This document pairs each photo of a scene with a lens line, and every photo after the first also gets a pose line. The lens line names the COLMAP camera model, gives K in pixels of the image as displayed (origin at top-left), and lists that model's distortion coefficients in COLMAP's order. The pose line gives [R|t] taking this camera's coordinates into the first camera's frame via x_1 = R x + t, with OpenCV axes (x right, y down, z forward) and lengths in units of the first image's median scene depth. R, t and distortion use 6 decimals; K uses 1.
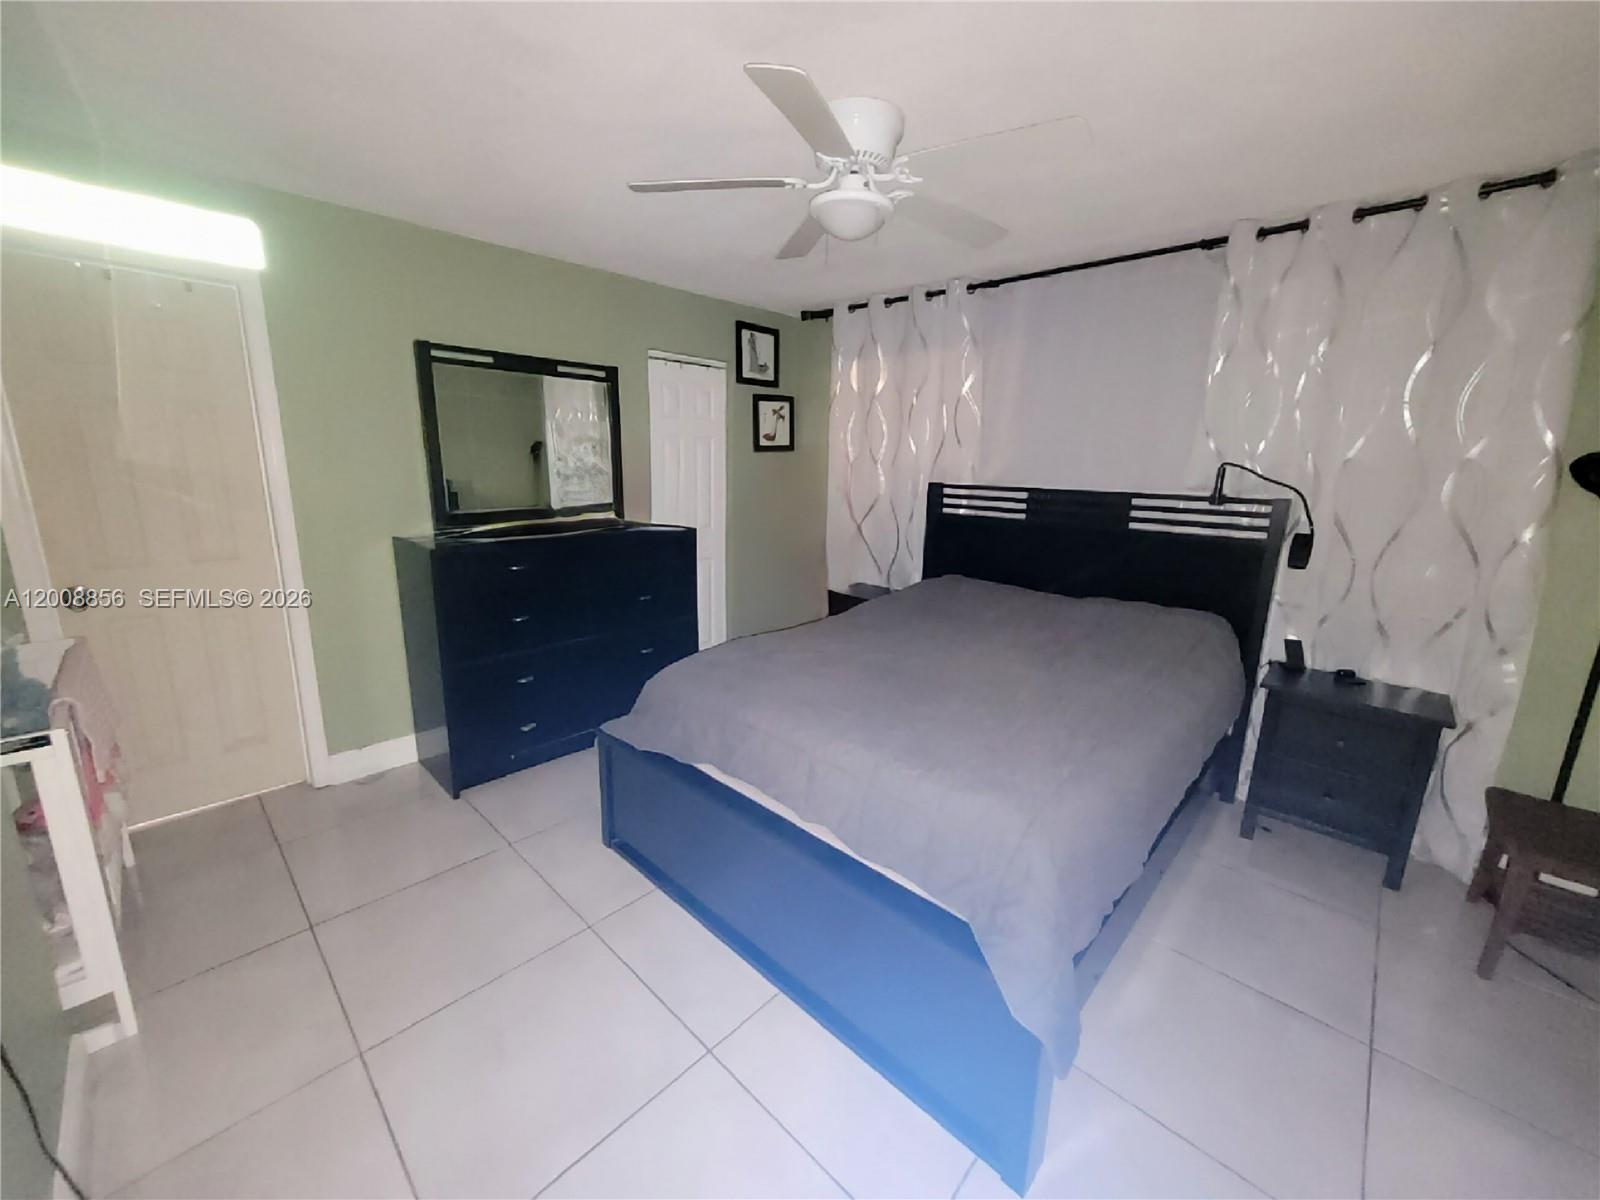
lens RADIAL K [[633.7, 0, 793.8], [0, 633.7, 593.2], [0, 0, 1]] dist [0.002998, 0.000472]
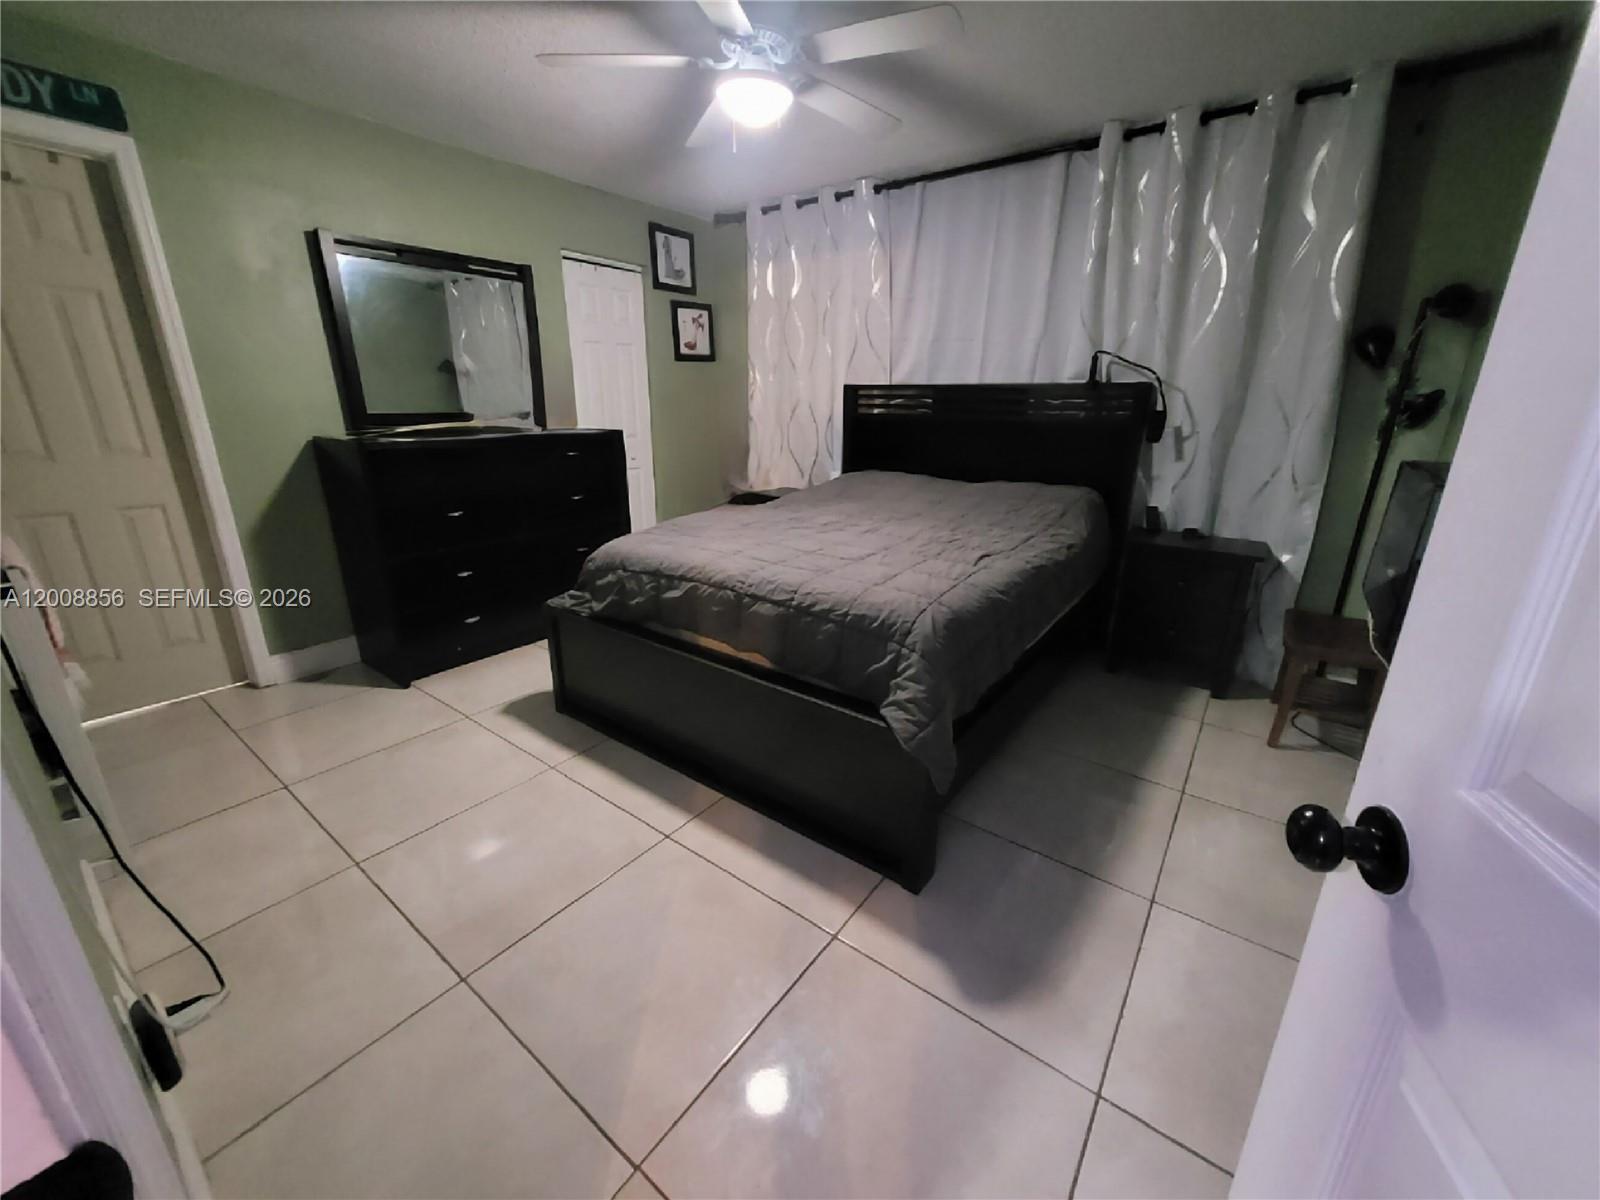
lens RADIAL K [[633.7, 0, 800.4], [0, 633.7, 602.3], [0, 0, 1]] dist [0.002998, 0.000472]
pose [[0.992315, -0.052401, 0.112094, 0.001799], [0.041253, 0.994176, 0.099557, 0.075934], [-0.116658, -0.094167, 0.988698, -0.070347]]
